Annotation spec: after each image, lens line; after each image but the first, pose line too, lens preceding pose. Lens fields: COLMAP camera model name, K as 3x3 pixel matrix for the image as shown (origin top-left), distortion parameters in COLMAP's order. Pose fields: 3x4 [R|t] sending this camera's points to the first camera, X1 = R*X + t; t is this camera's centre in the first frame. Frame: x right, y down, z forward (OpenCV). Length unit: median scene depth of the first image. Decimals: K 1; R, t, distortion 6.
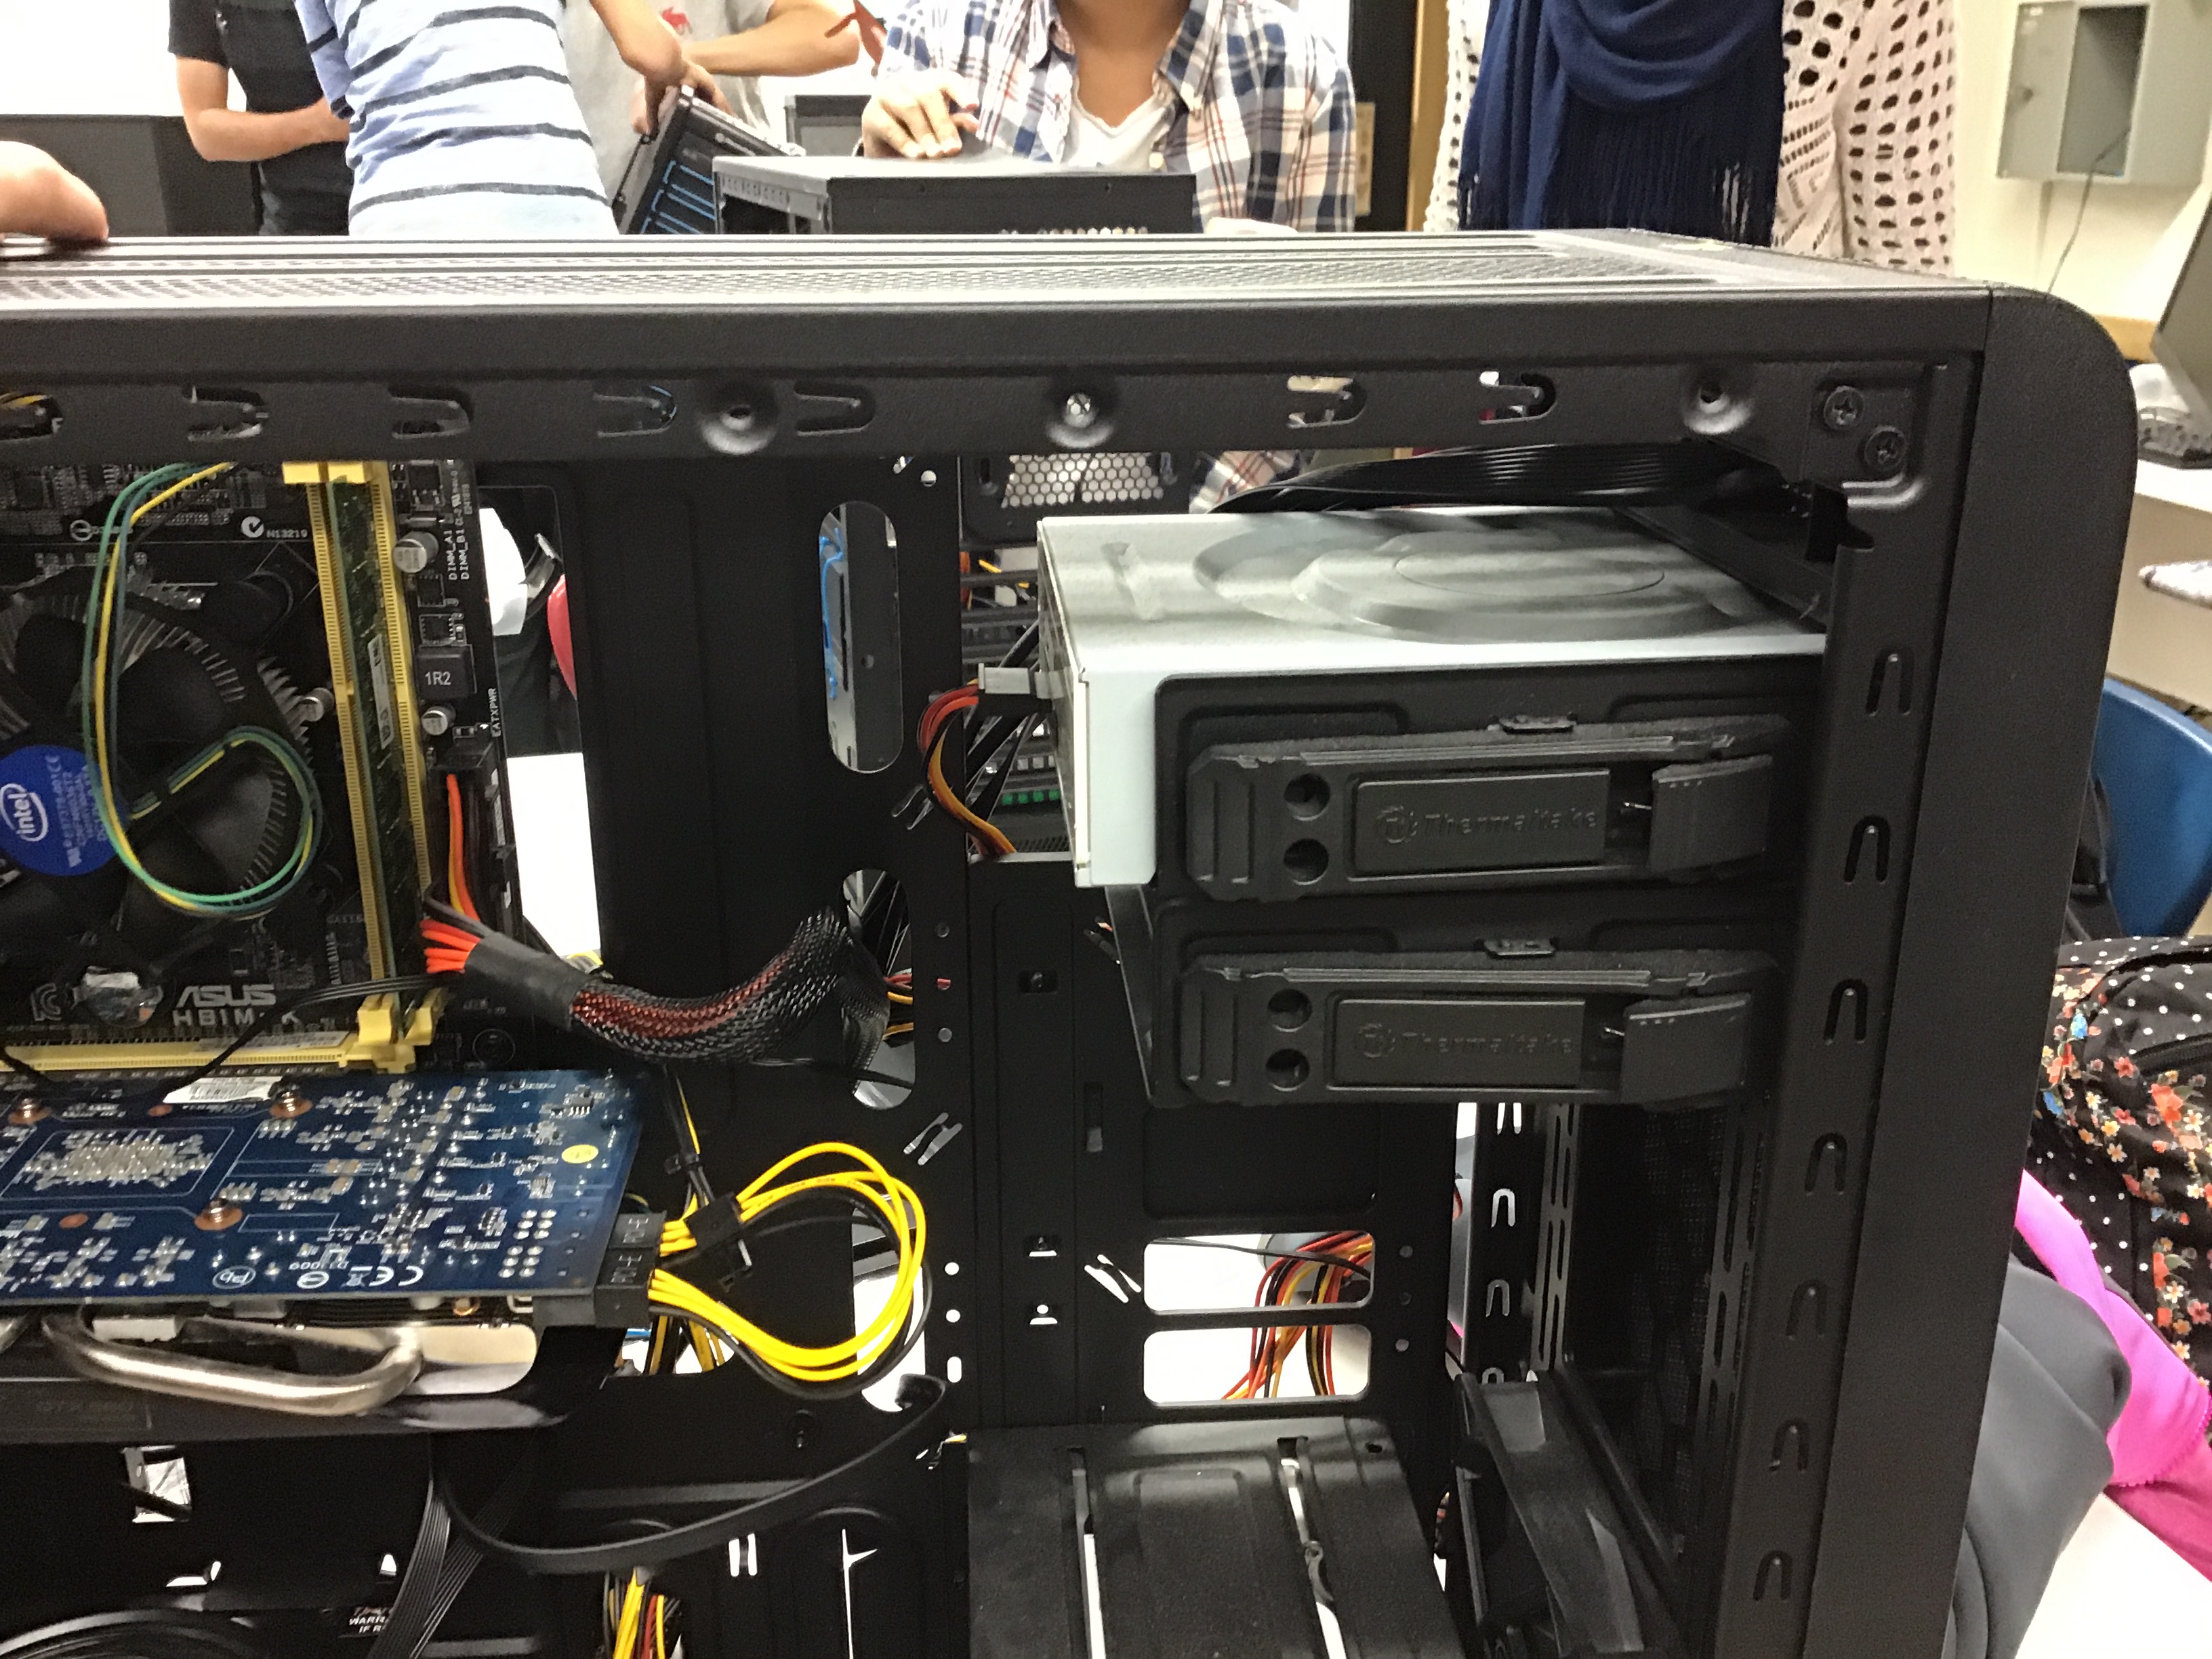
lens RADIAL K [[1997.9, 0, 1111.9], [0, 1997.9, 831.9], [0, 0, 1]] dist [0.069595, -0.156992]
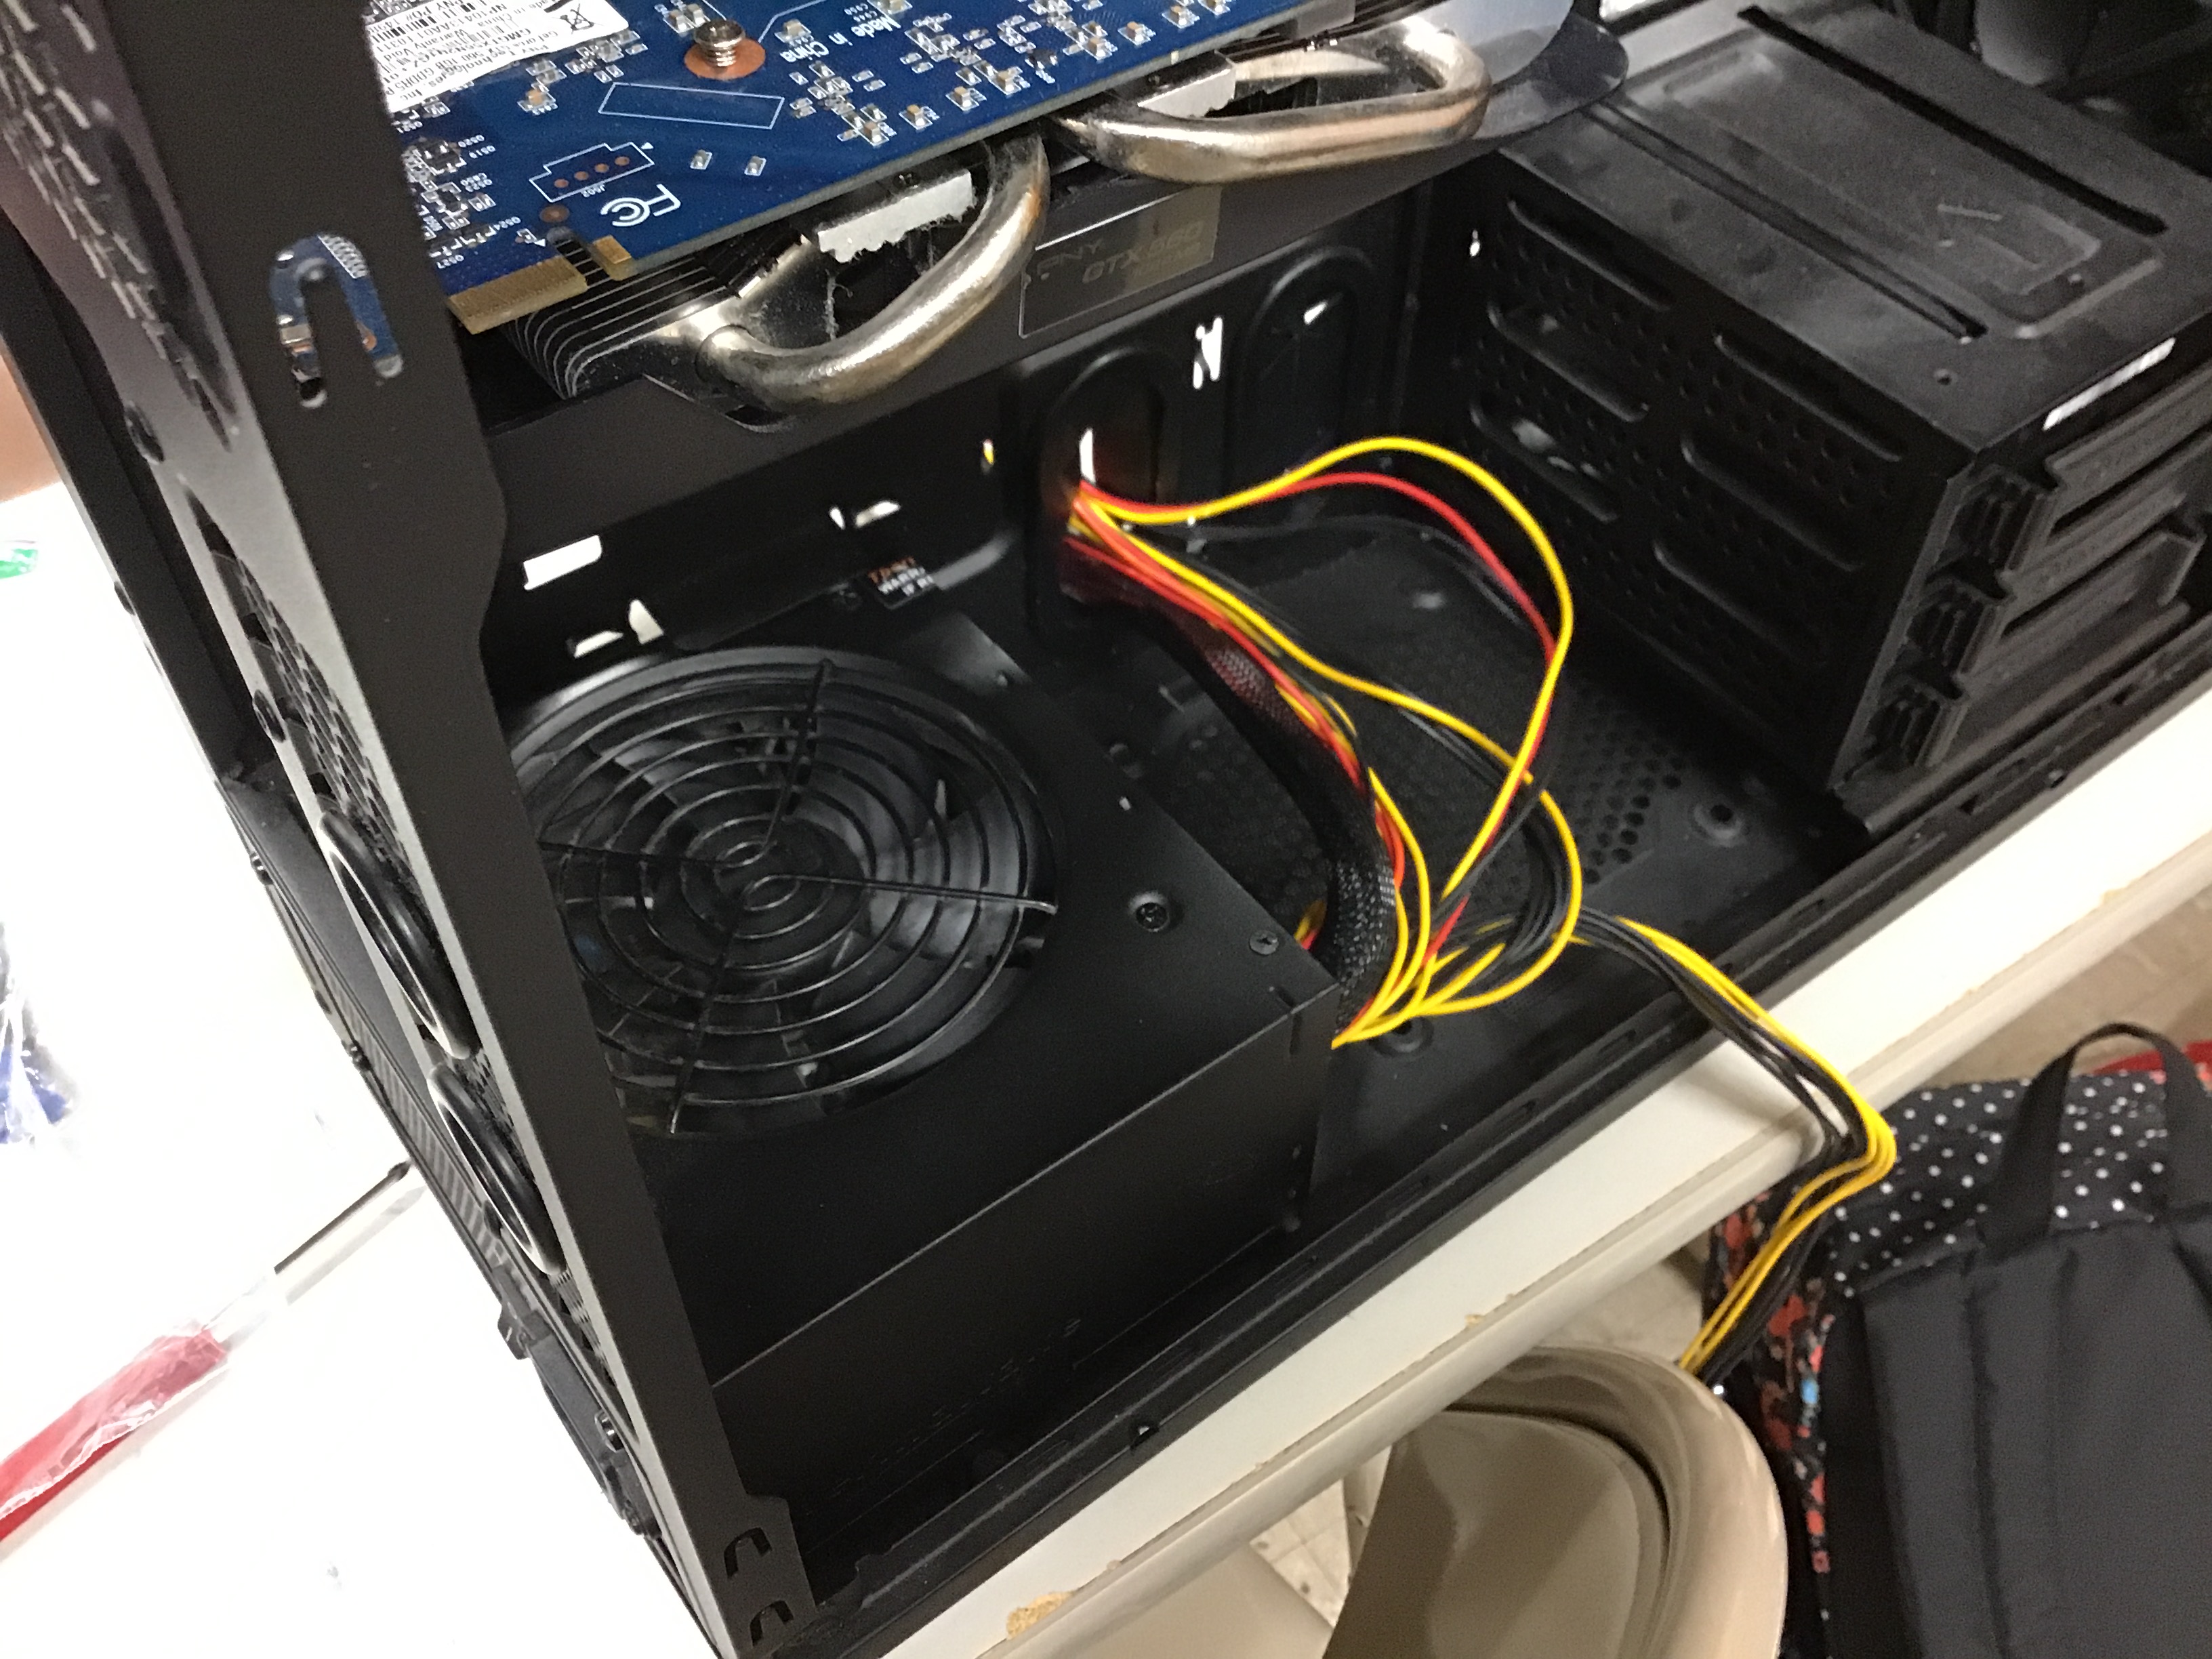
lens RADIAL K [[2038.7, 0, 1102.0], [0, 2038.7, 834.0], [0, 0, 1]] dist [0.108957, -0.264616]
pose [[0.837383, -0.416263, 0.354281, -0.765712], [0.176693, 0.819470, 0.545205, 0.076699], [-0.517272, -0.393946, 0.759761, 0.412642]]
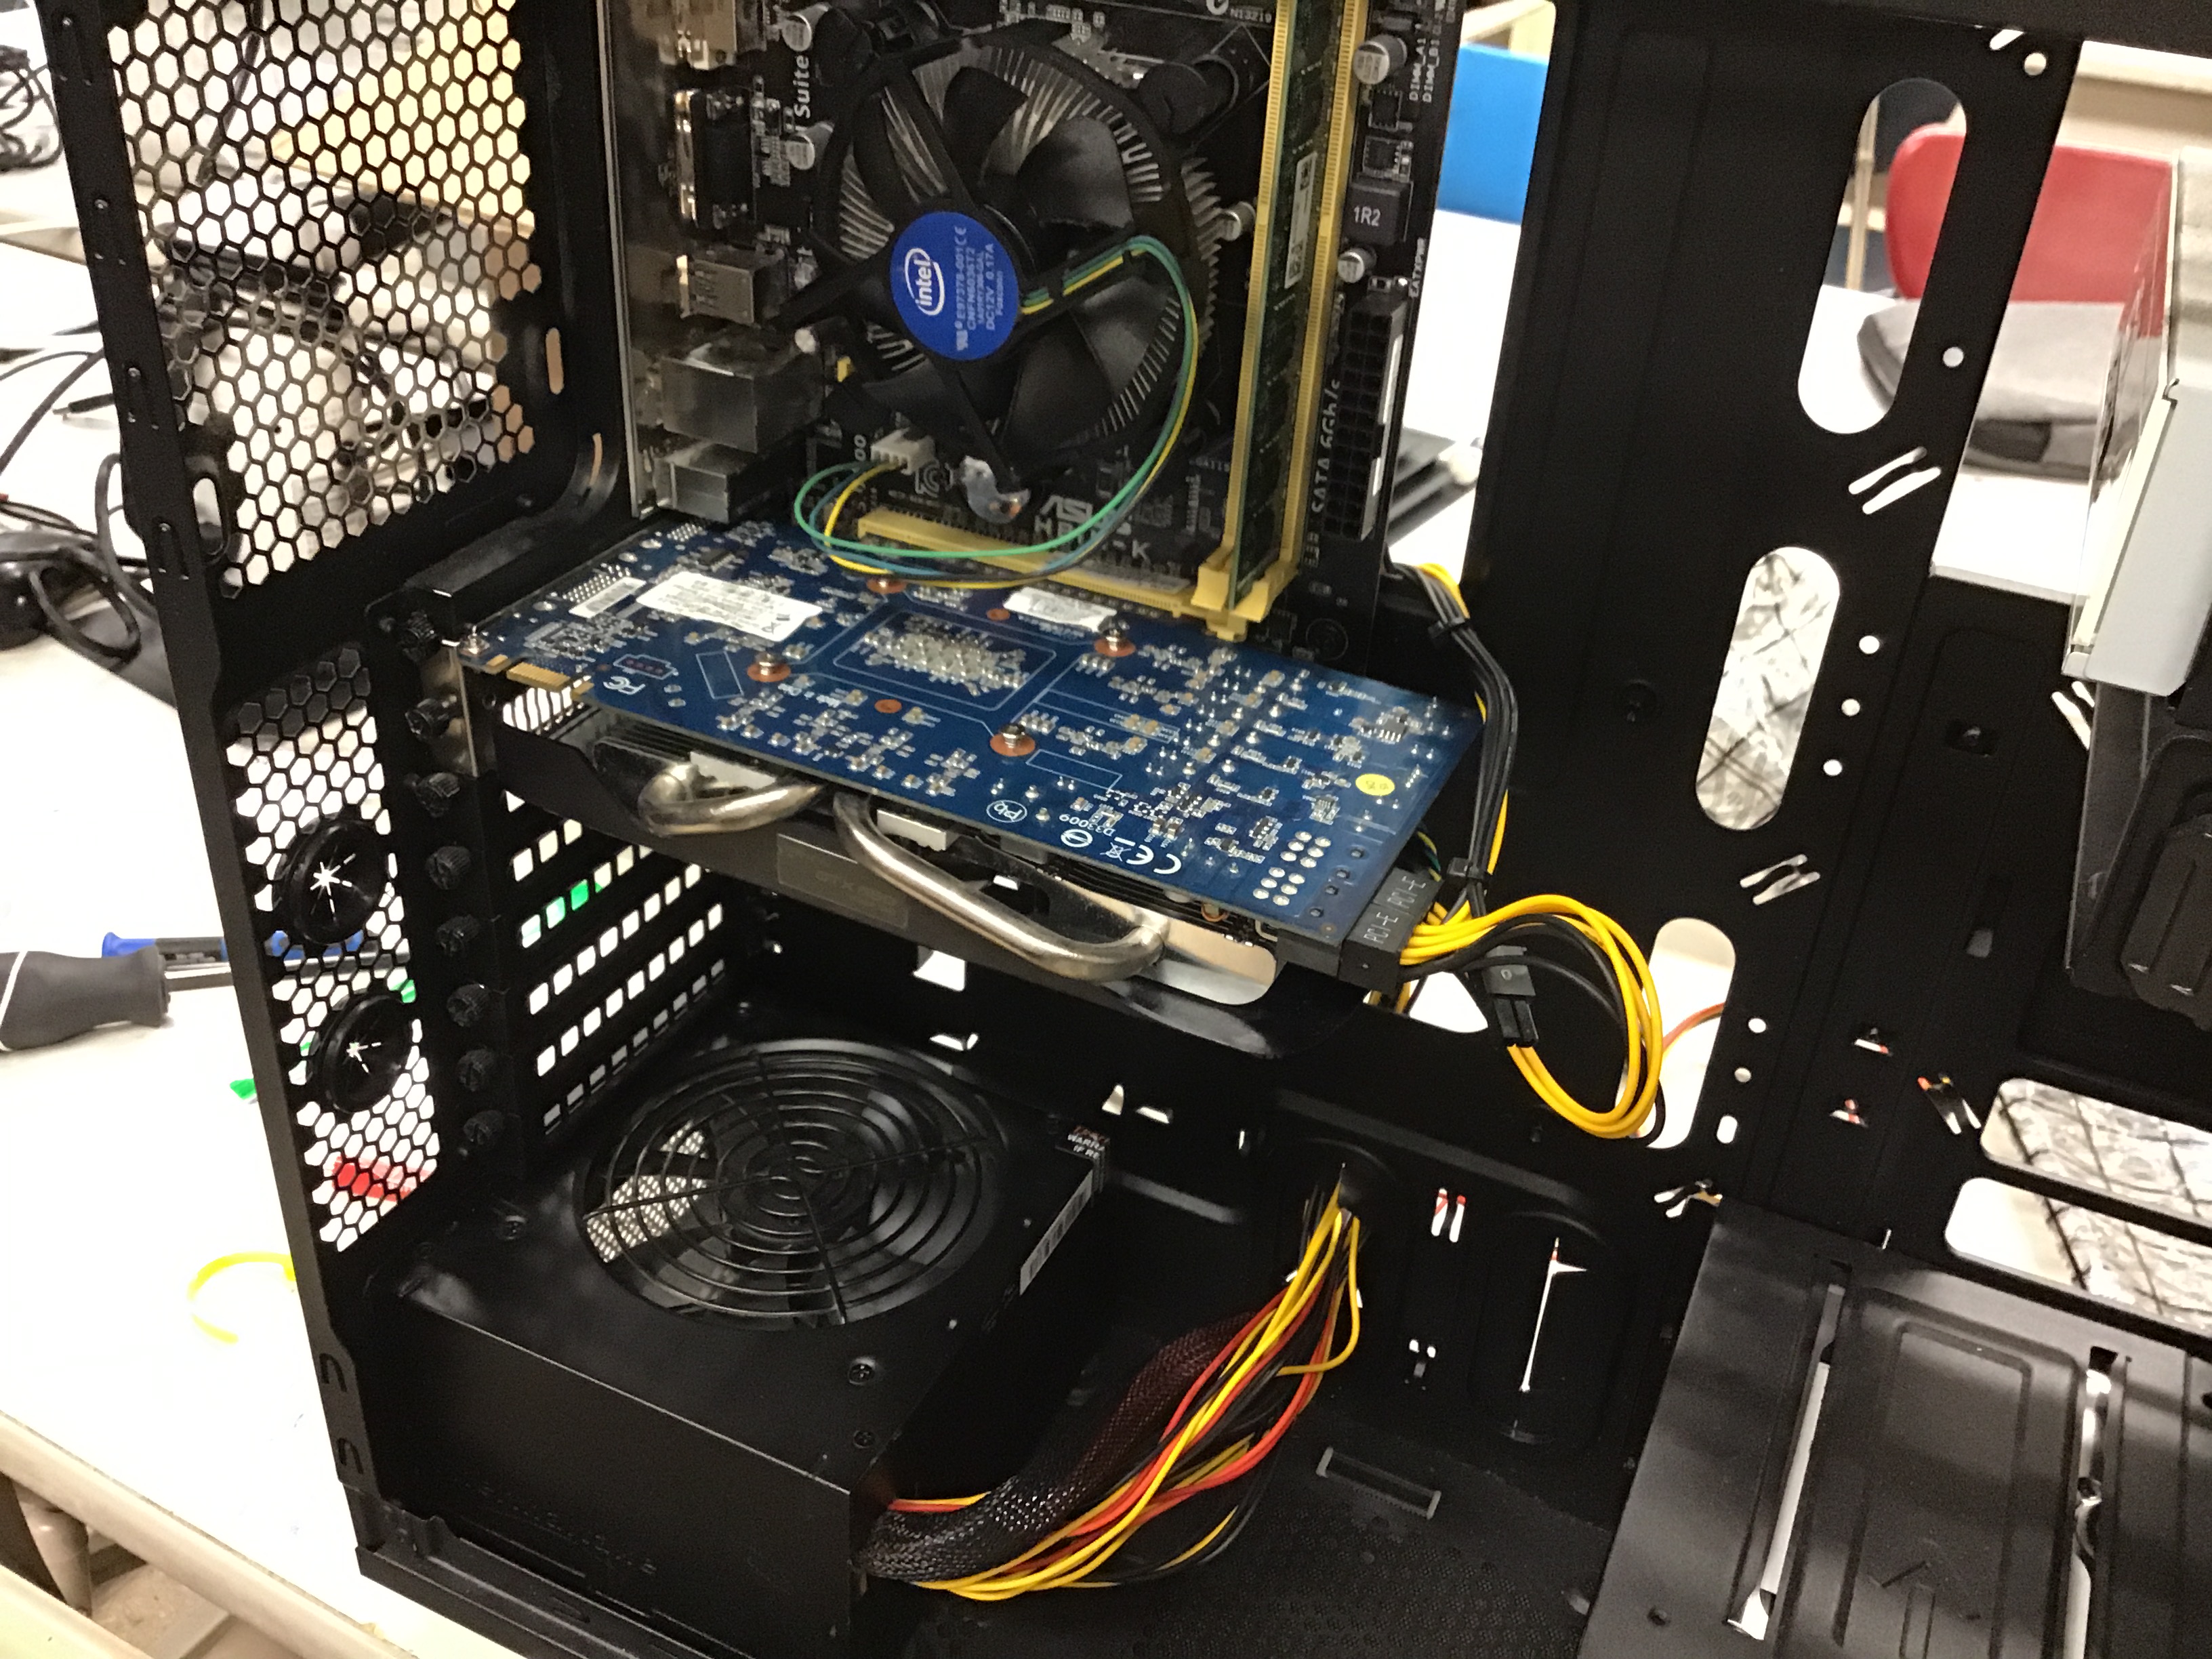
lens RADIAL K [[2010.0, 0, 1099.9], [0, 2010.0, 824.9], [0, 0, 1]] dist [0.102117, -0.227614]
pose [[0.869120, 0.302869, -0.391024, -0.013051], [-0.214856, 0.943288, 0.253072, -0.026574], [0.445496, -0.135936, 0.884904, 0.145142]]
